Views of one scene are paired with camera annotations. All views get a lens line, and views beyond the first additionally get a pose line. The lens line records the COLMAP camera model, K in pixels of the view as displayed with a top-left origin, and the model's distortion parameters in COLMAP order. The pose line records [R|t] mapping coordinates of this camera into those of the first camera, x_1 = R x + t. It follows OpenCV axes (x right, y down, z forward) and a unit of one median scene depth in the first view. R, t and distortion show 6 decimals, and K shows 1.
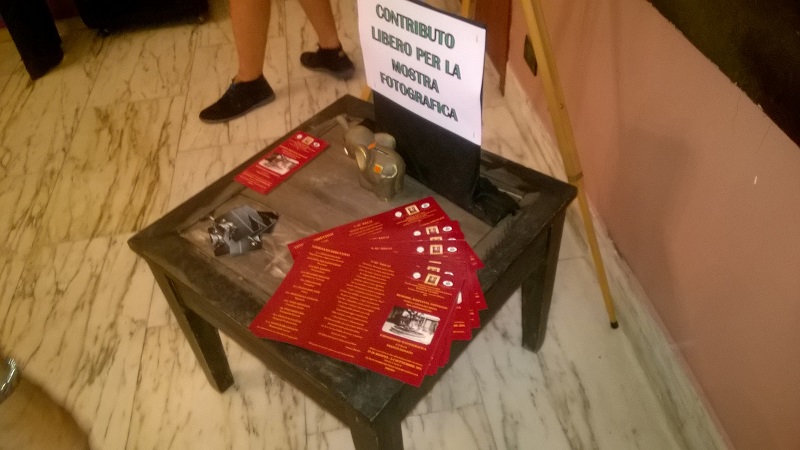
lens RADIAL K [[617.6, 0, 403.7], [0, 617.6, 225.4], [0, 0, 1]] dist [0.071902, -0.153668]
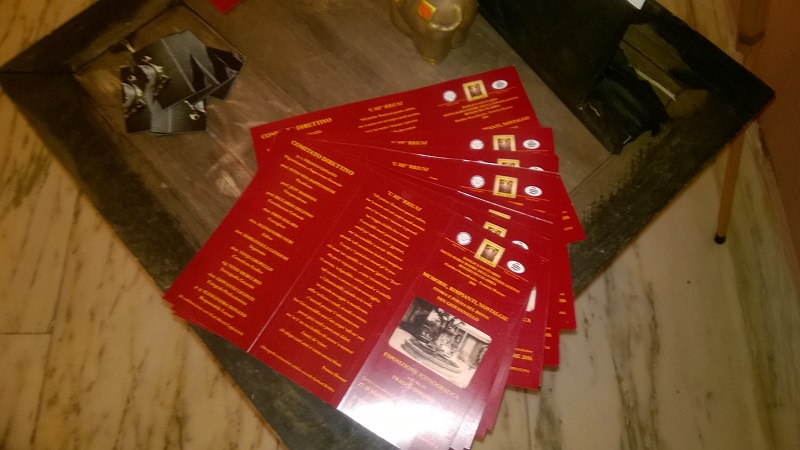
lens RADIAL K [[617.6, 0, 403.7], [0, 617.6, 225.4], [0, 0, 1]] dist [0.071902, -0.153668]
pose [[0.988289, 0.152345, -0.008698, -0.028177], [-0.134641, 0.897424, 0.420122, -0.149647], [0.071809, -0.414031, 0.907426, 0.448069]]
